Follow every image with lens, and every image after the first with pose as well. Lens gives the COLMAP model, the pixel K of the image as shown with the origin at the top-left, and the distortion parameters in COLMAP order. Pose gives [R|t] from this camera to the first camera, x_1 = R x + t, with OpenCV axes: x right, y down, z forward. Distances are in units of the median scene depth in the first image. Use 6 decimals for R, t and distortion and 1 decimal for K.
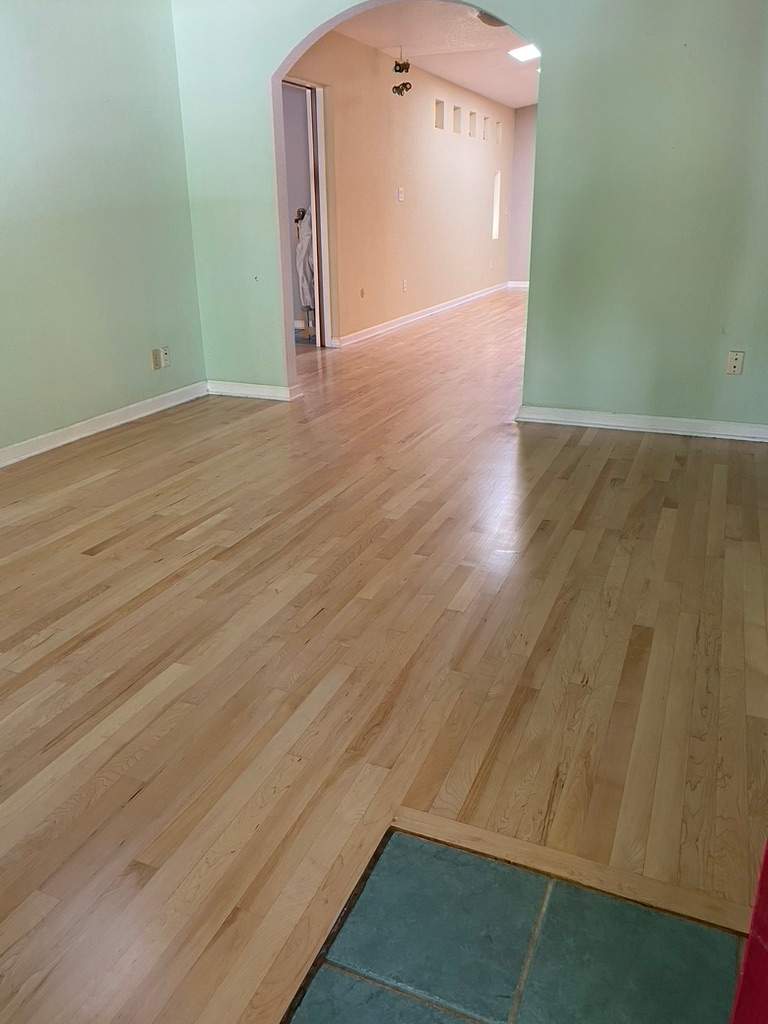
lens RADIAL K [[793.4, 0, 382.8], [0, 793.4, 500.3], [0, 0, 1]] dist [0.044917, -0.063151]
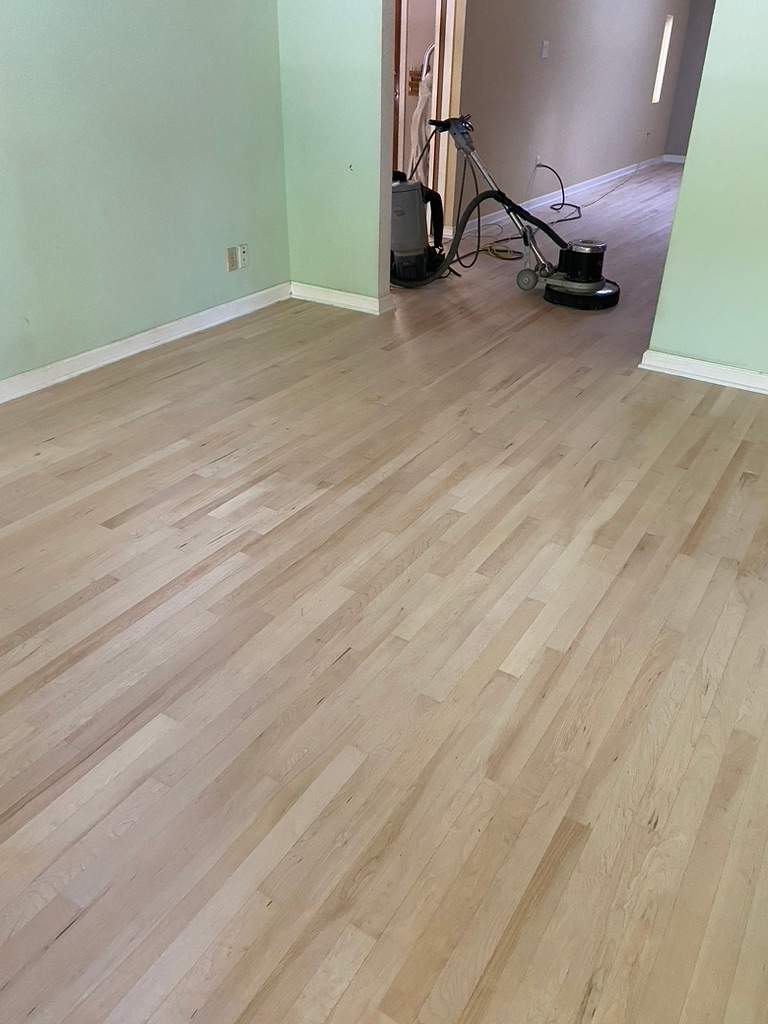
lens RADIAL K [[780.8, 0, 389.3], [0, 780.8, 542.2], [0, 0, 1]] dist [0.048243, -0.069202]
pose [[0.987119, 0.109263, -0.116867, 0.039217], [-0.081528, 0.972048, 0.220173, -0.123502], [0.137657, -0.207809, 0.968435, 0.184444]]
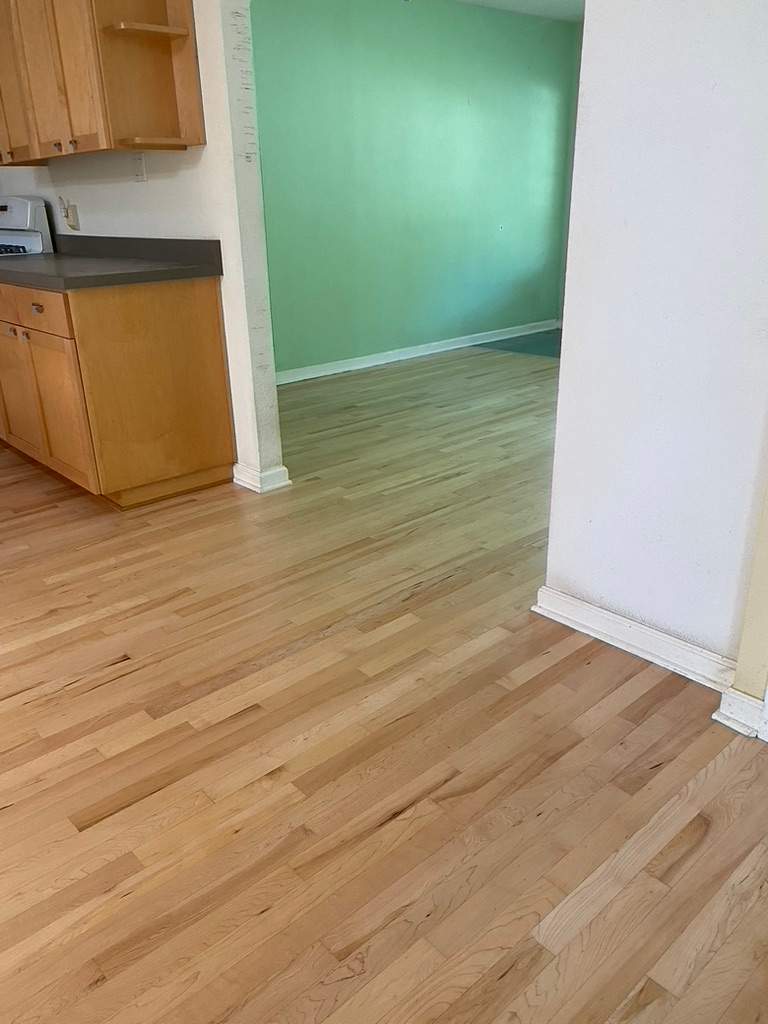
lens RADIAL K [[784.3, 0, 394.3], [0, 784.3, 513.1], [0, 0, 1]] dist [0.043052, -0.064107]
pose [[-0.913384, -0.120315, 0.388914, -0.339949], [0.170489, 0.754470, 0.633805, -0.819259], [-0.369680, 0.645213, -0.668608, 2.213098]]
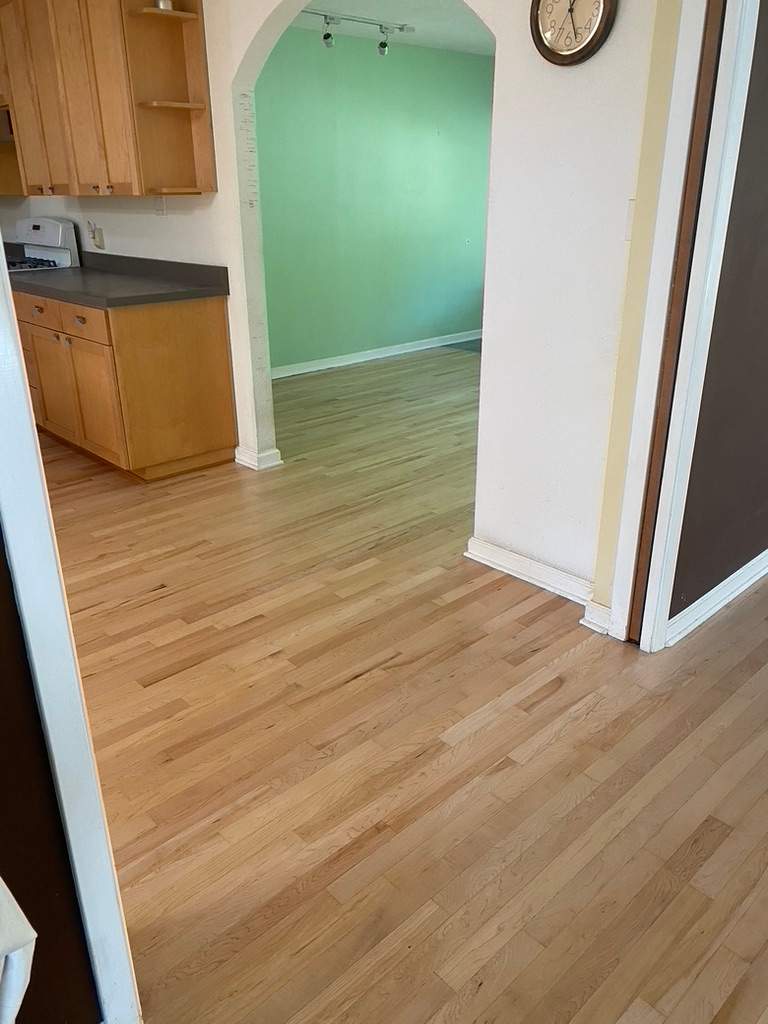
lens RADIAL K [[780.0, 0, 399.3], [0, 780.0, 496.6], [0, 0, 1]] dist [0.056625, -0.059159]
pose [[-0.922668, -0.124045, 0.365099, -0.460958], [0.148192, 0.760053, 0.632739, -0.958136], [-0.355983, 0.637913, -0.682893, 2.391943]]
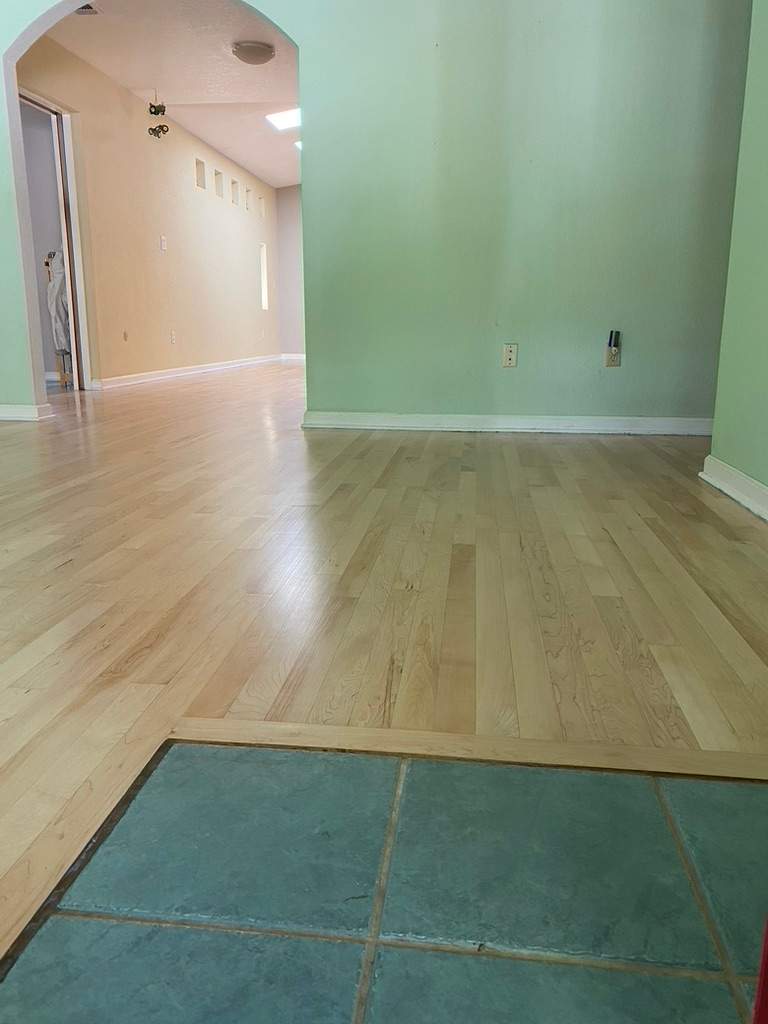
lens RADIAL K [[784.3, 0, 394.3], [0, 784.3, 513.1], [0, 0, 1]] dist [0.043052, -0.064107]
pose [[0.957336, -0.047162, 0.285103, 0.006190], [0.079085, 0.991686, -0.101511, 0.153806], [-0.277945, 0.119728, 0.953106, 0.144444]]
